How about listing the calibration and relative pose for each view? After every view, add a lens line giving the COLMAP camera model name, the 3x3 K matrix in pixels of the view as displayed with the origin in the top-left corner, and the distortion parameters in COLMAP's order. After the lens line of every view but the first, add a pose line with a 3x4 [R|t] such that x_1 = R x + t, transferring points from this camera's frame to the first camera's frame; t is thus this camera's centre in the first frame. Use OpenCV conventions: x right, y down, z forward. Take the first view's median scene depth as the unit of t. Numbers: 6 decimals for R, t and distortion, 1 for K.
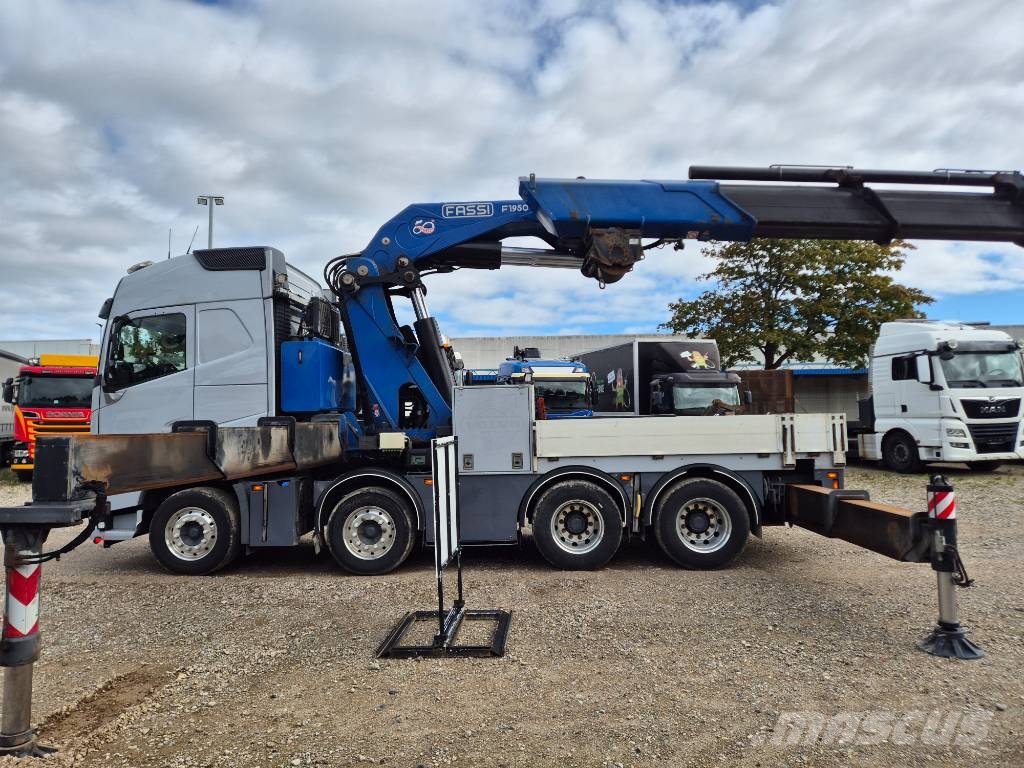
lens RADIAL K [[642.1, 0, 510.3], [0, 642.1, 381.9], [0, 0, 1]] dist [0.057893, 0.000766]
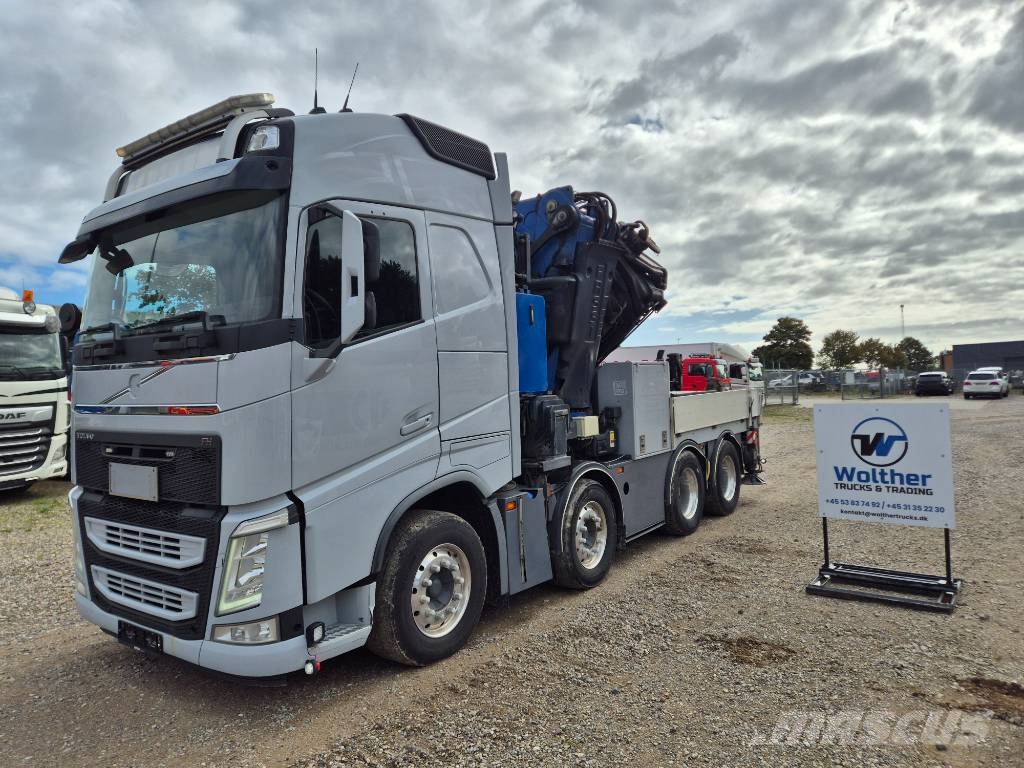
lens RADIAL K [[675.6, 0, 503.6], [0, 675.6, 376.6], [0, 0, 1]] dist [0.070439, -0.054507]
pose [[0.550449, 0.006152, 0.834846, -0.957703], [-0.013193, 0.999912, 0.001330, 0.027398], [-0.834765, -0.011746, 0.550481, 0.608348]]
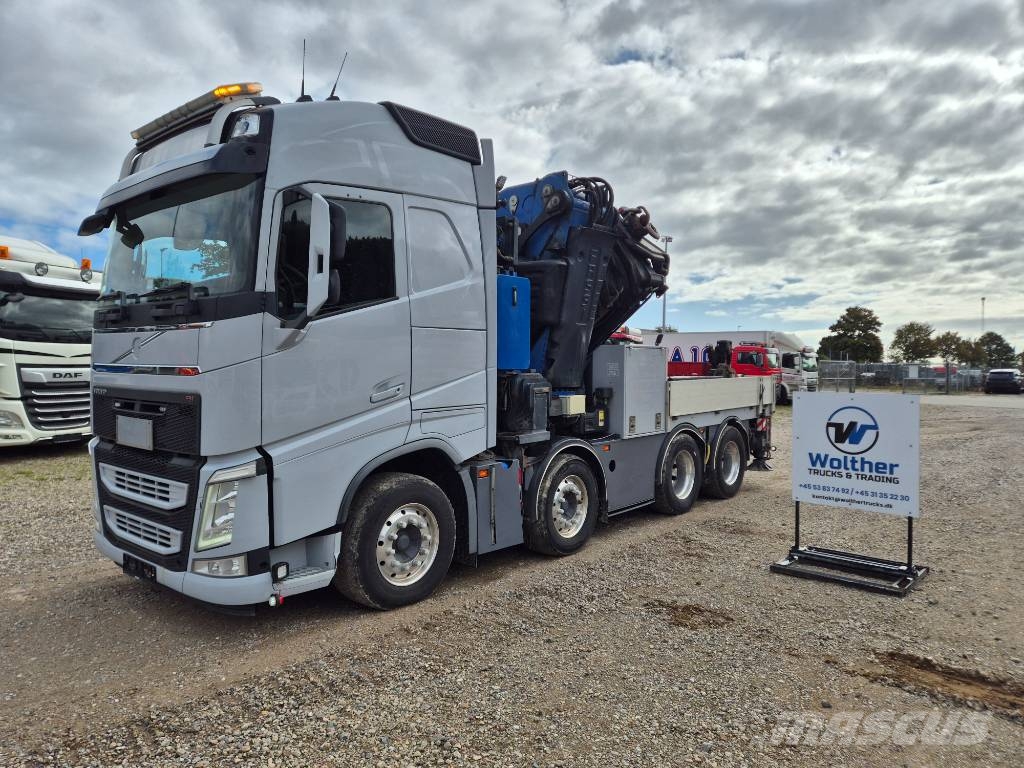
lens RADIAL K [[675.8, 0, 509.6], [0, 675.8, 390.5], [0, 0, 1]] dist [0.083044, -0.072864]
pose [[0.612560, -0.010680, 0.790352, -0.945023], [-0.048910, 0.997480, 0.051387, 0.029428], [-0.788910, -0.070134, 0.610494, 0.511014]]
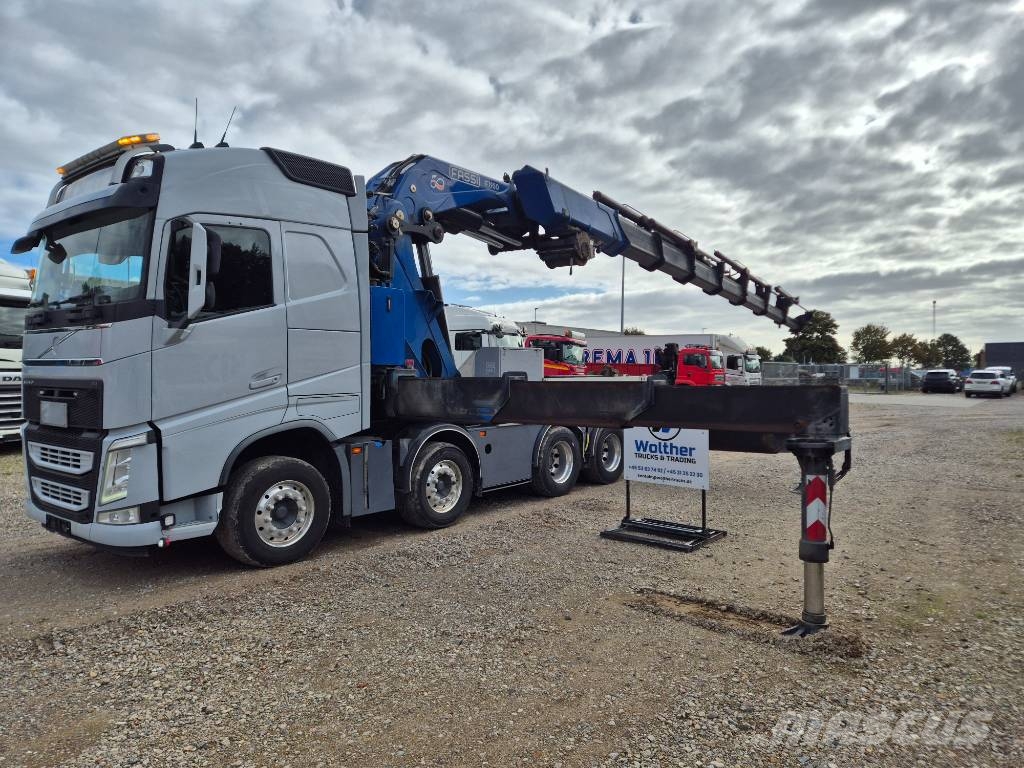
lens RADIAL K [[674.9, 0, 512.0], [0, 674.9, 384.0], [0, 0, 1]] dist [0.093163, -0.083026]
pose [[0.583708, -0.001267, 0.811963, -0.989157], [-0.044798, 0.998425, 0.033762, 0.034000], [-0.810727, -0.056081, 0.582732, 0.294183]]
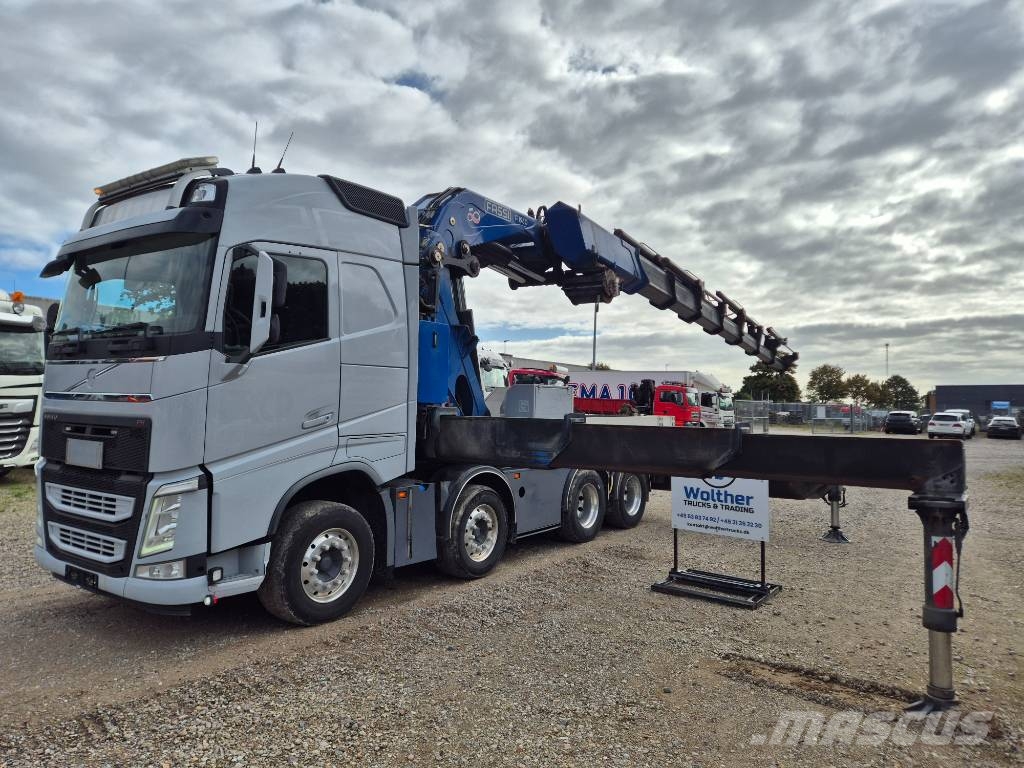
lens RADIAL K [[676.6, 0, 506.2], [0, 676.6, 371.9], [0, 0, 1]] dist [0.085585, -0.075057]
pose [[0.540269, 0.062998, 0.839131, -1.024004], [-0.064785, 0.997348, -0.033164, 0.029430], [-0.838995, -0.036445, 0.542917, 0.420144]]
